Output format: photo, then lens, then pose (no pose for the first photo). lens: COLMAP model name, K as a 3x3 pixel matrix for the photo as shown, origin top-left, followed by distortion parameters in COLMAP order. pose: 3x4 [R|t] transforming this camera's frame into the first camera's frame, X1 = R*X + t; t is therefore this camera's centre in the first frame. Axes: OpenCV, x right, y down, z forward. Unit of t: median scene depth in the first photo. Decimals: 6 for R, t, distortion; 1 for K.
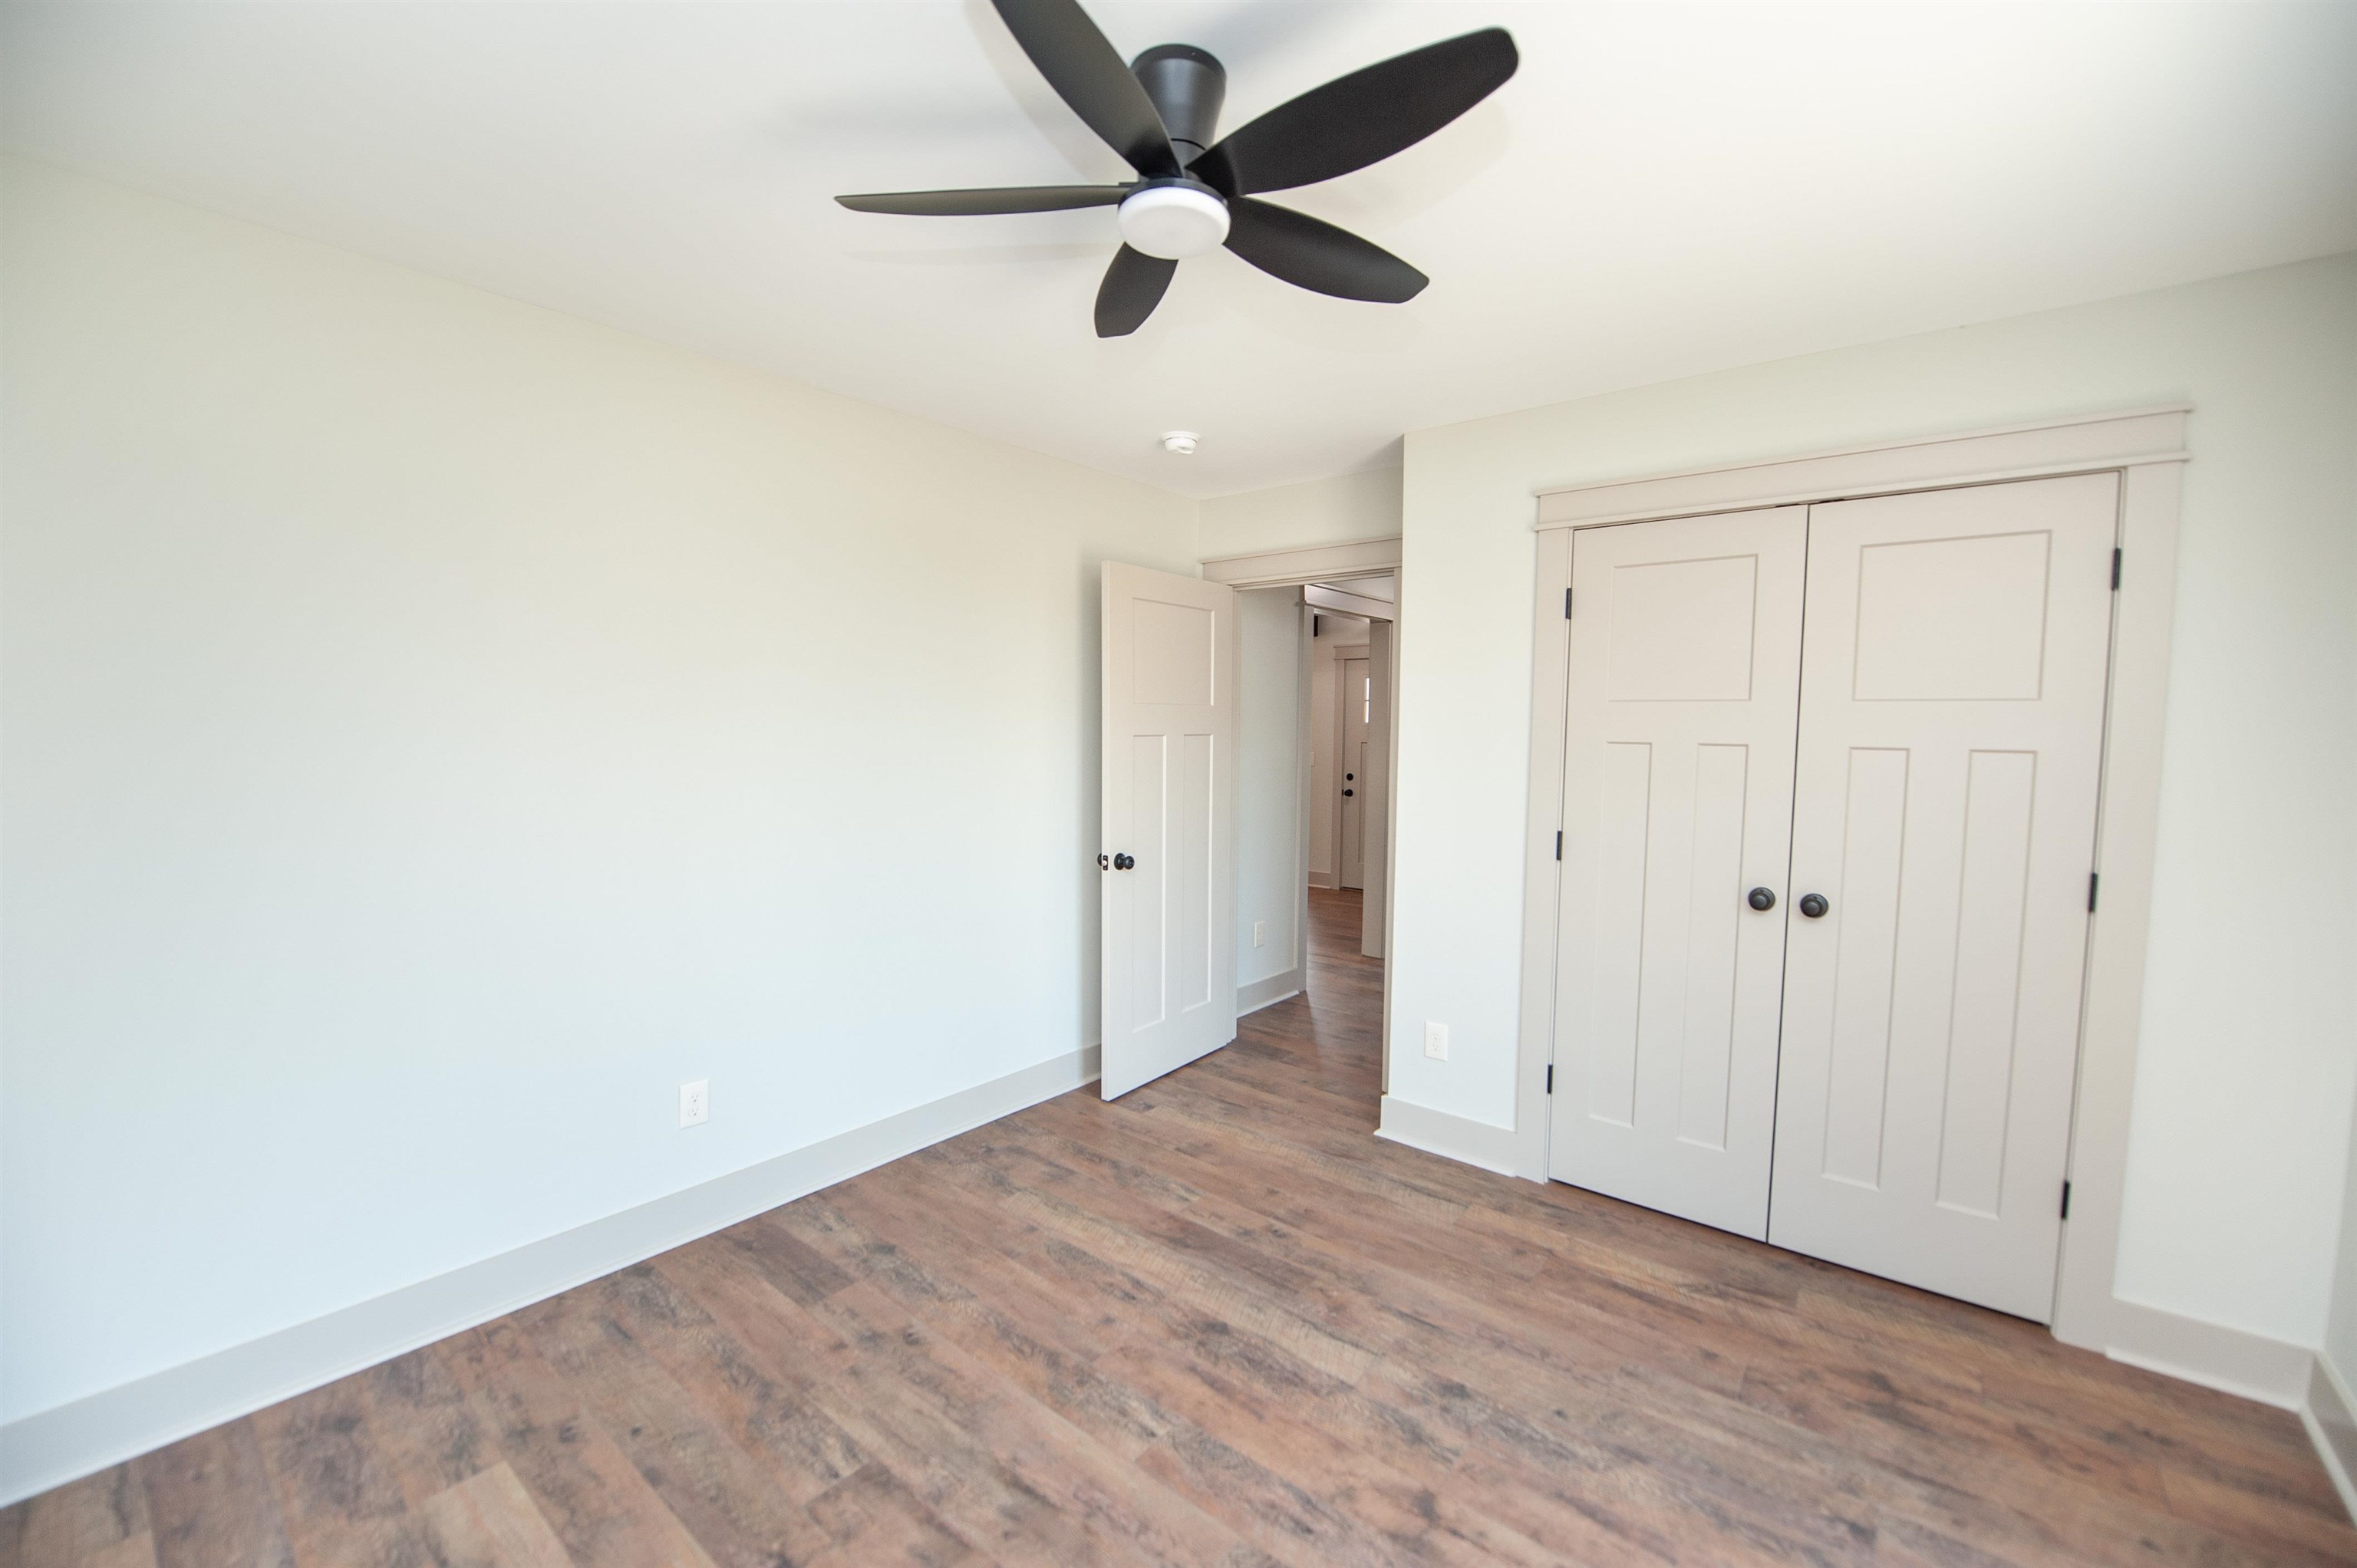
lens RADIAL K [[945.7, 0, 1198.0], [0, 945.7, 797.6], [0, 0, 1]] dist [-0.018706, -0.002110]
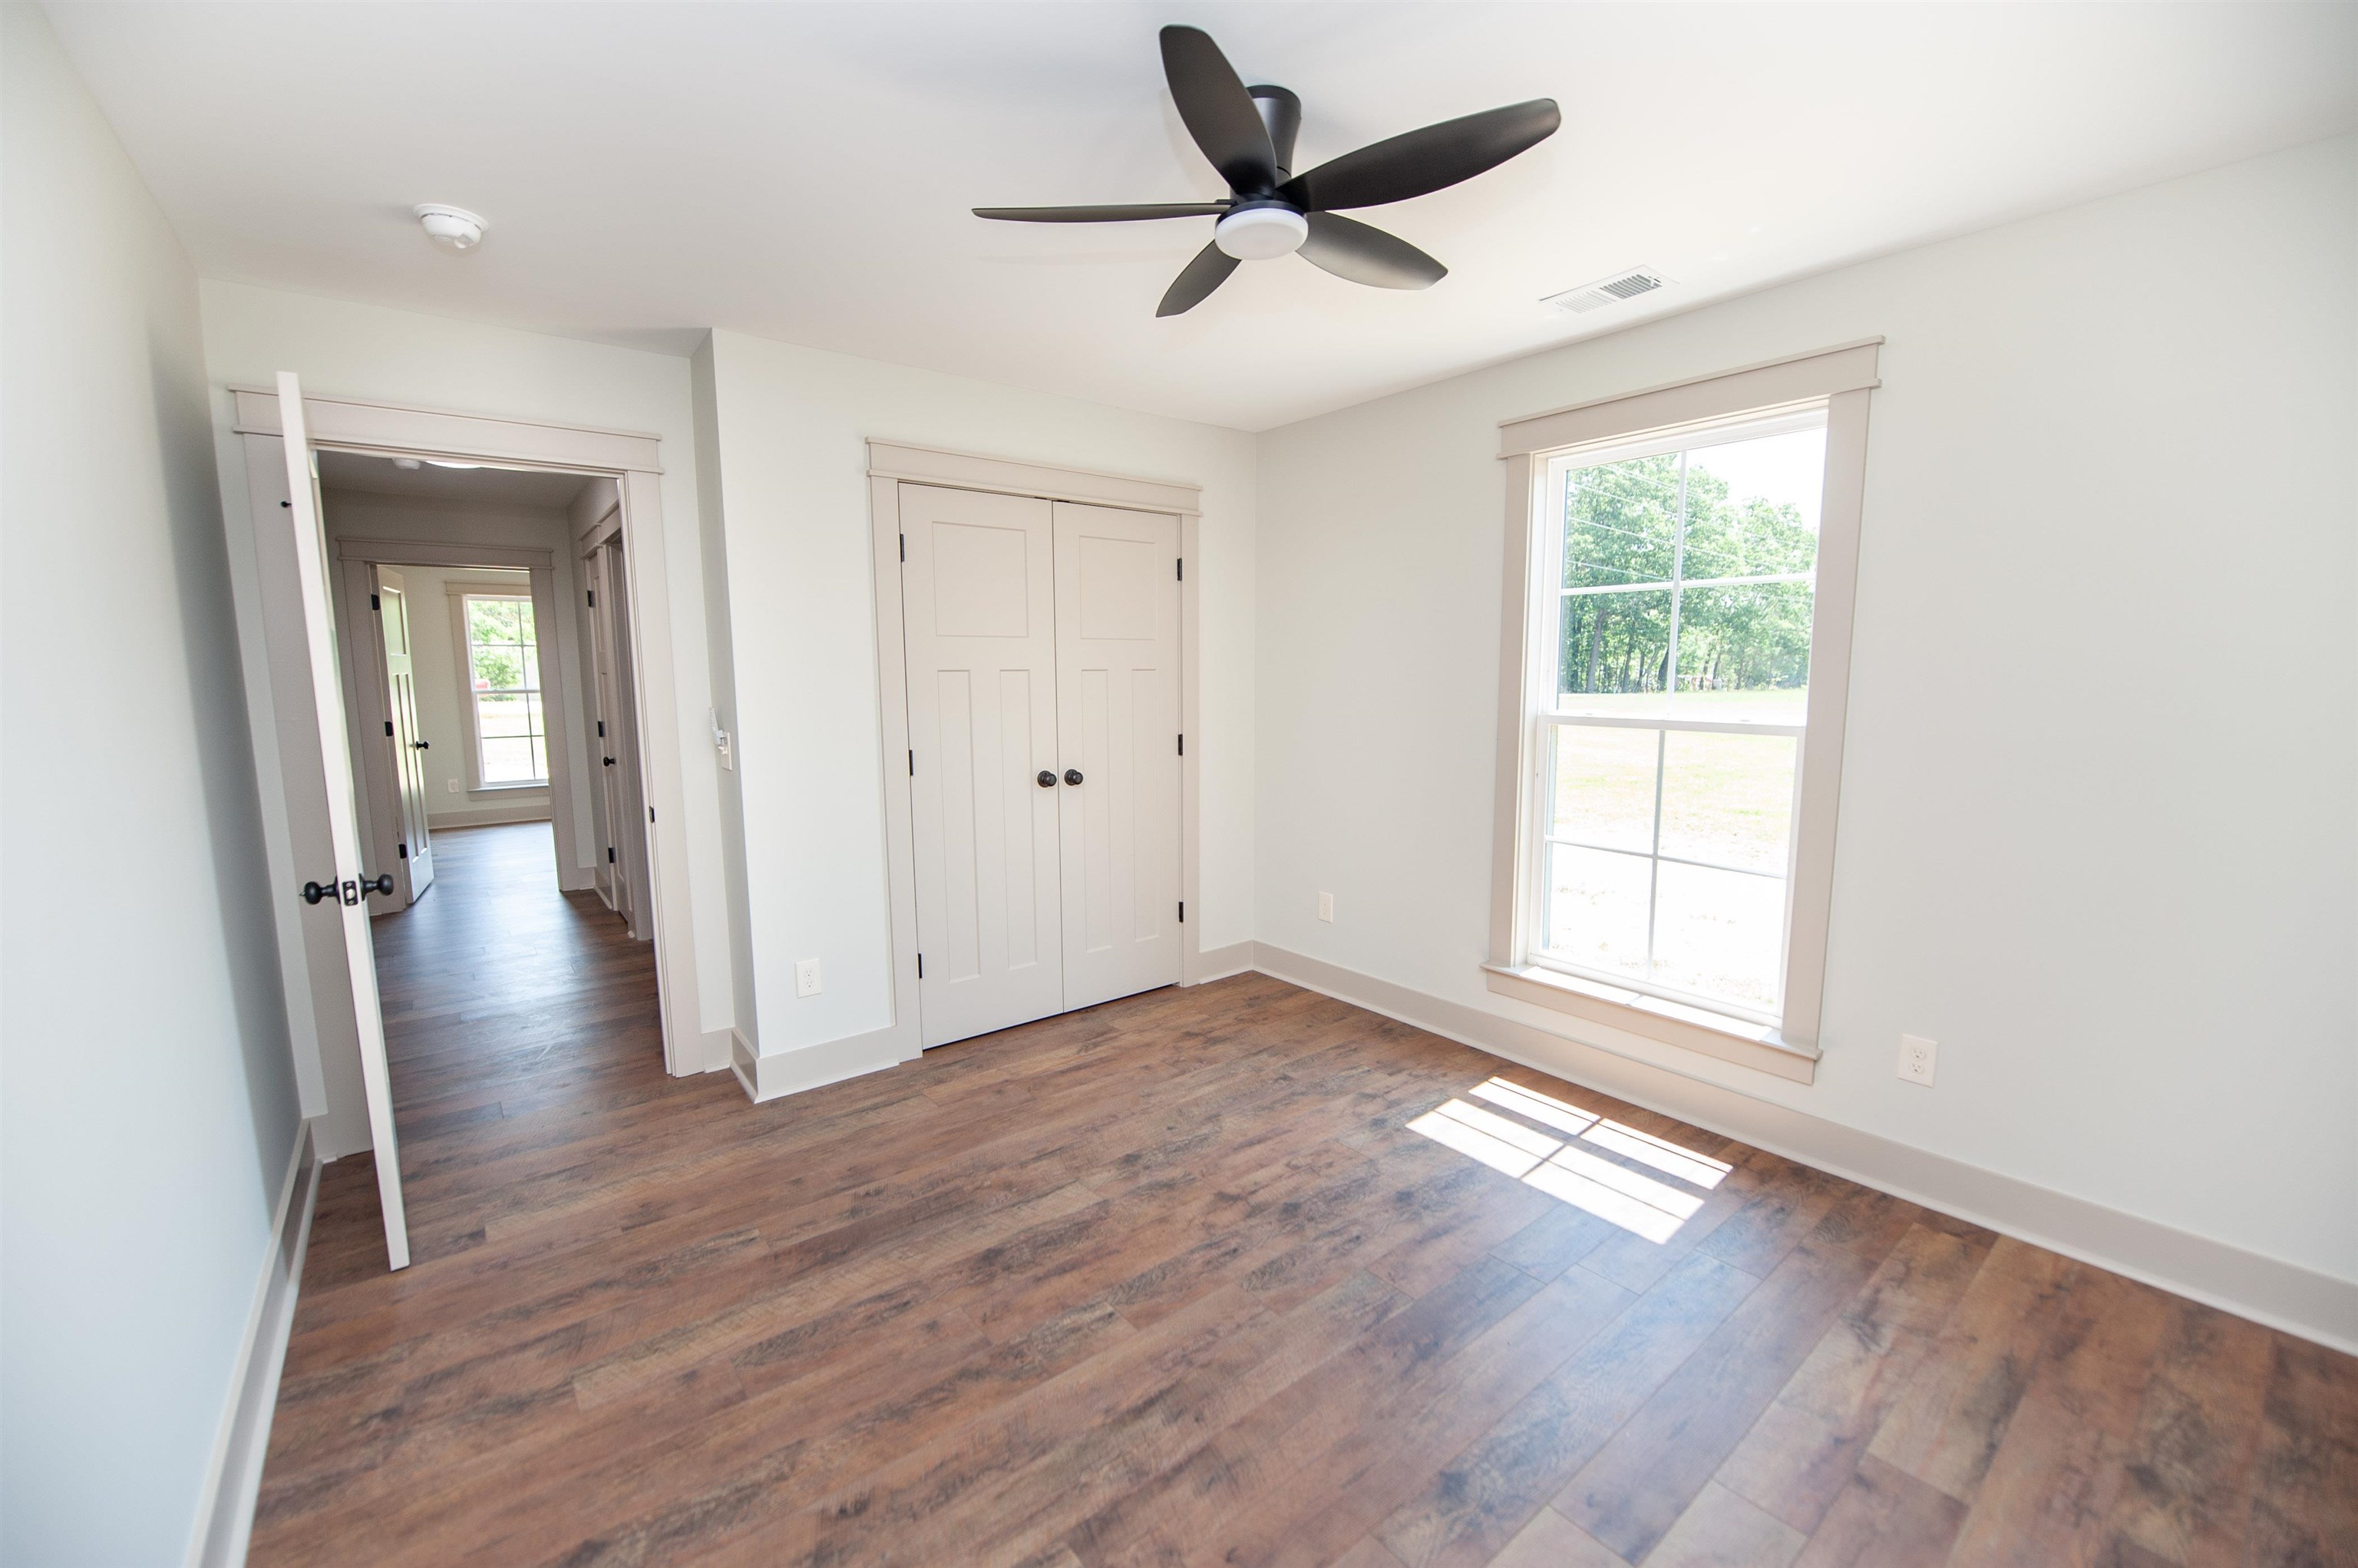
lens RADIAL K [[946.1, 0, 1178.7], [0, 946.1, 790.6], [0, 0, 1]] dist [-0.018706, -0.002110]
pose [[0.221470, -0.139119, 0.965193, -0.950731], [0.082216, 0.988911, 0.123672, -0.043816], [-0.971695, 0.051965, 0.230452, 0.614490]]
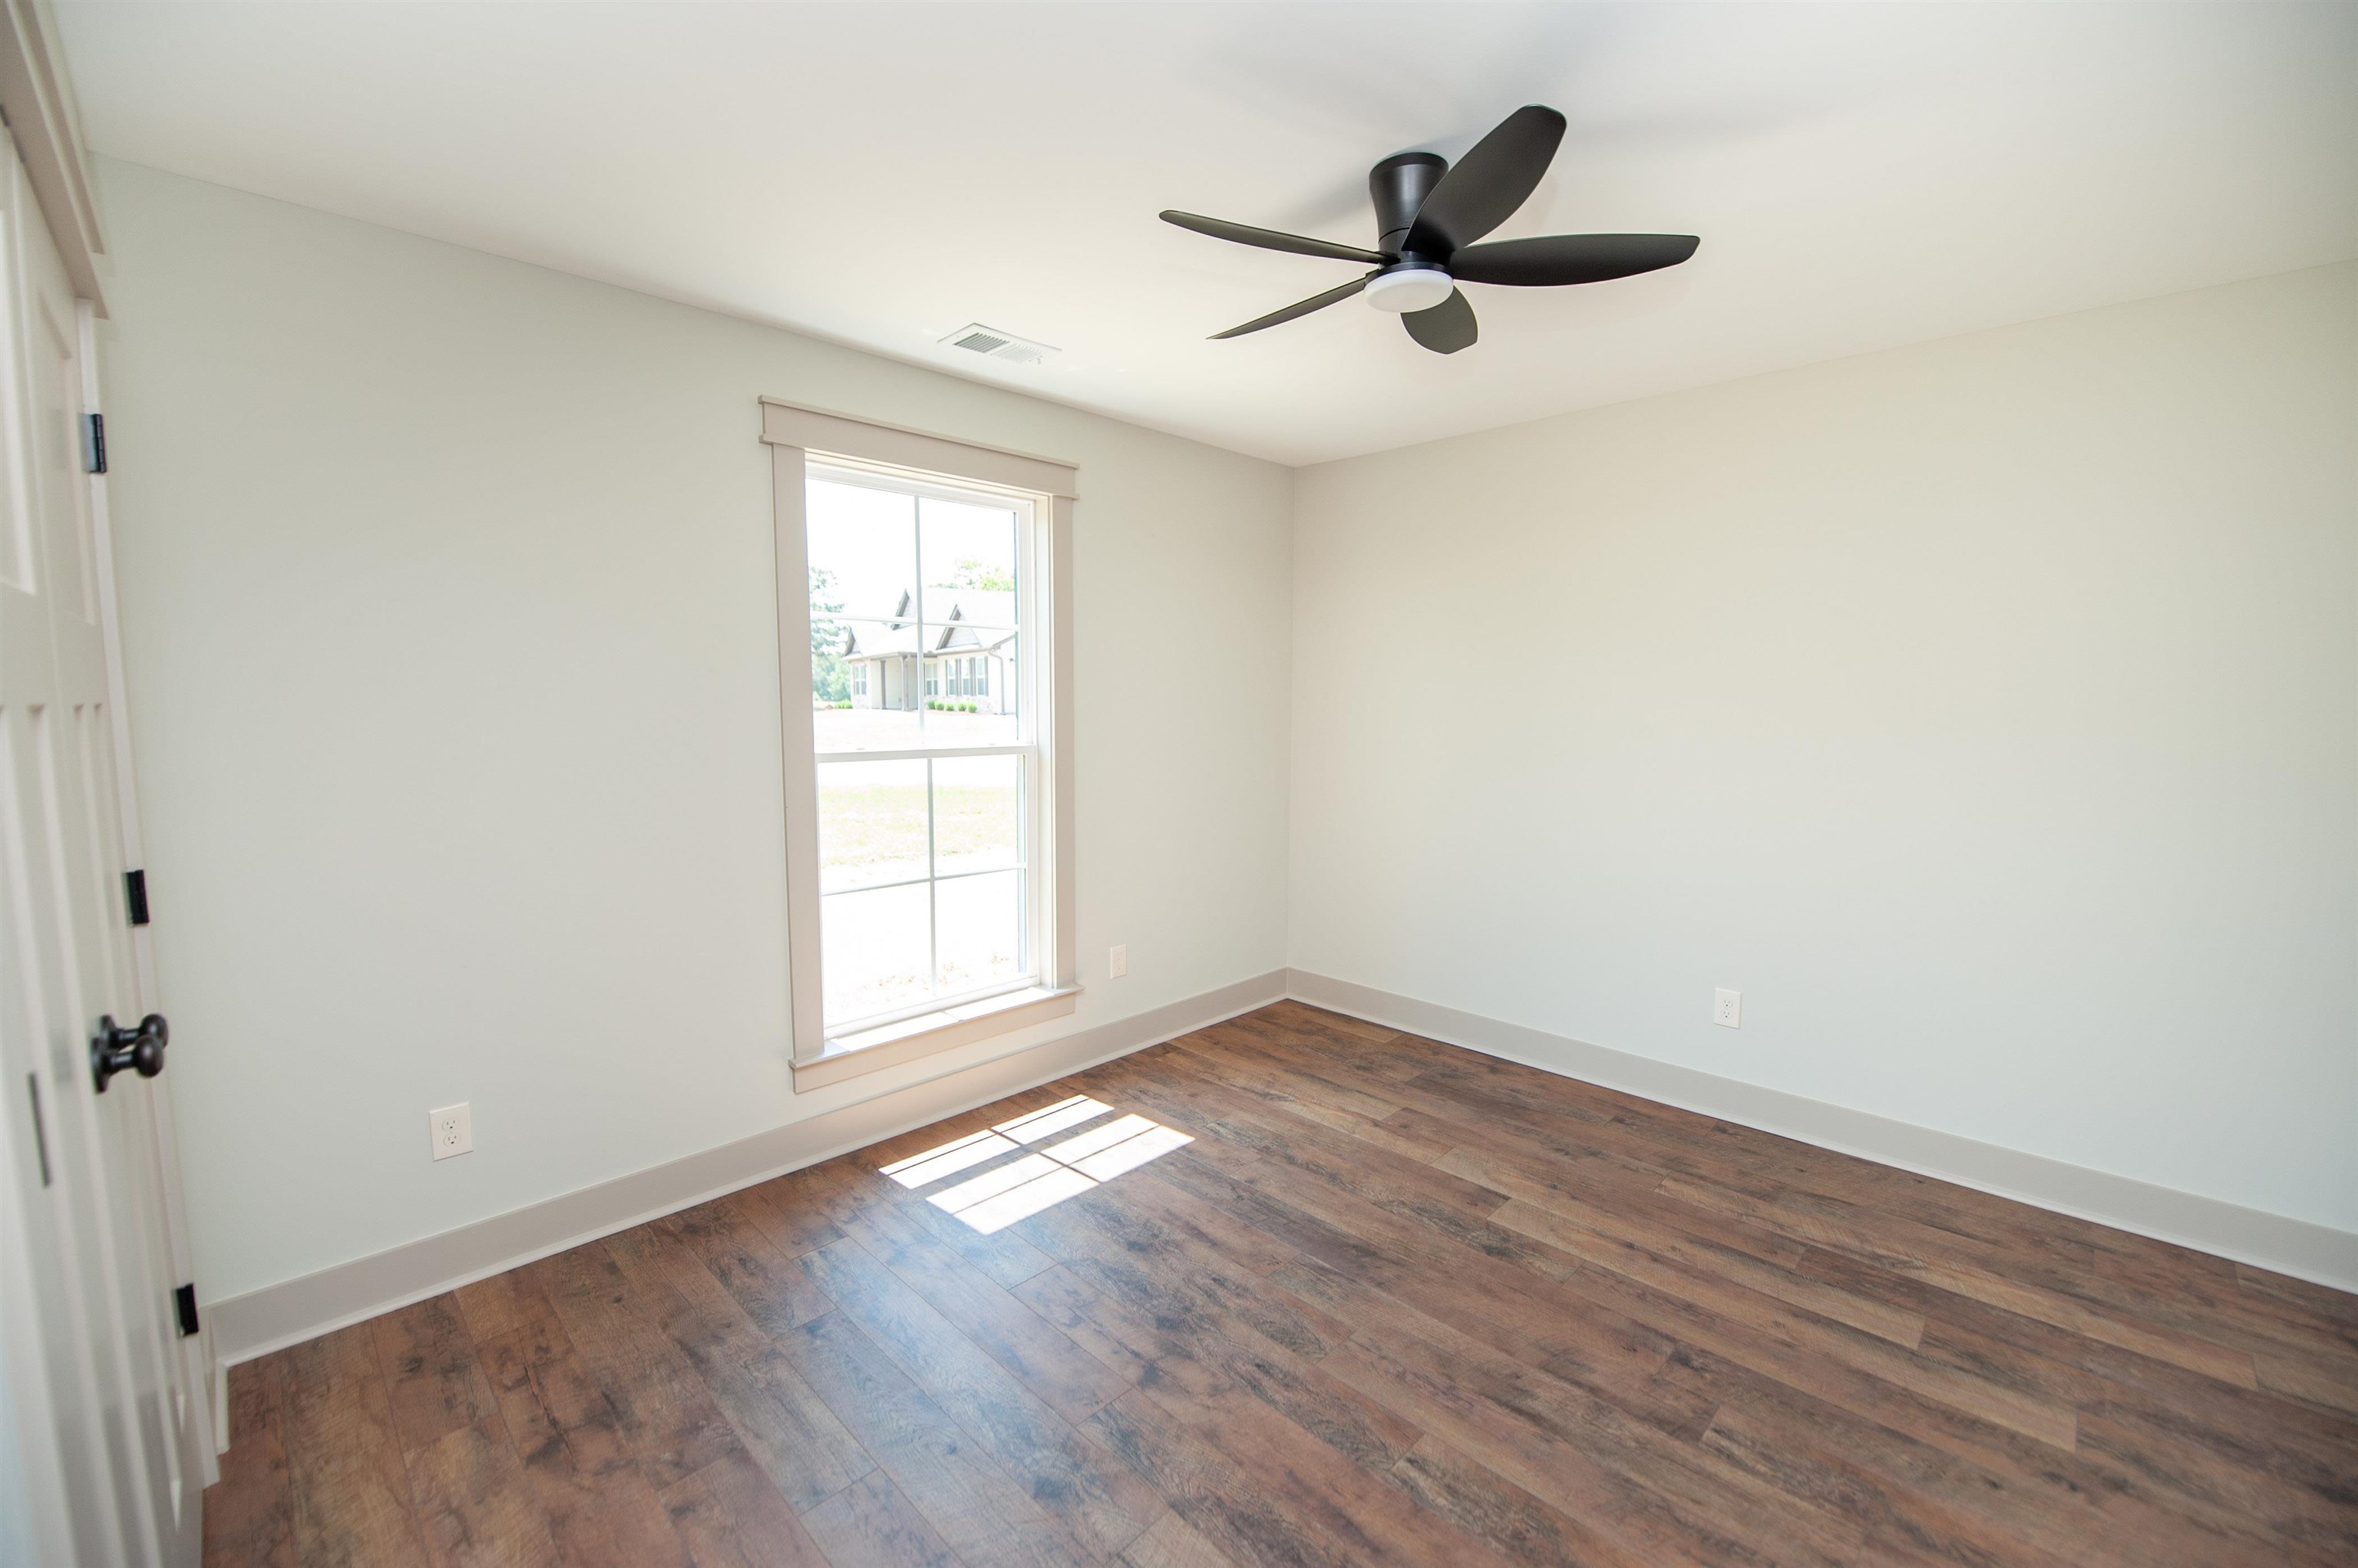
lens RADIAL K [[946.1, 0, 1192.8], [0, 946.1, 788.0], [0, 0, 1]] dist [-0.018706, -0.002110]
pose [[-0.994310, -0.024456, 0.103683, 0.081060], [-0.006082, 0.984736, 0.173948, -0.119498], [-0.106354, 0.172327, -0.979281, 1.725168]]
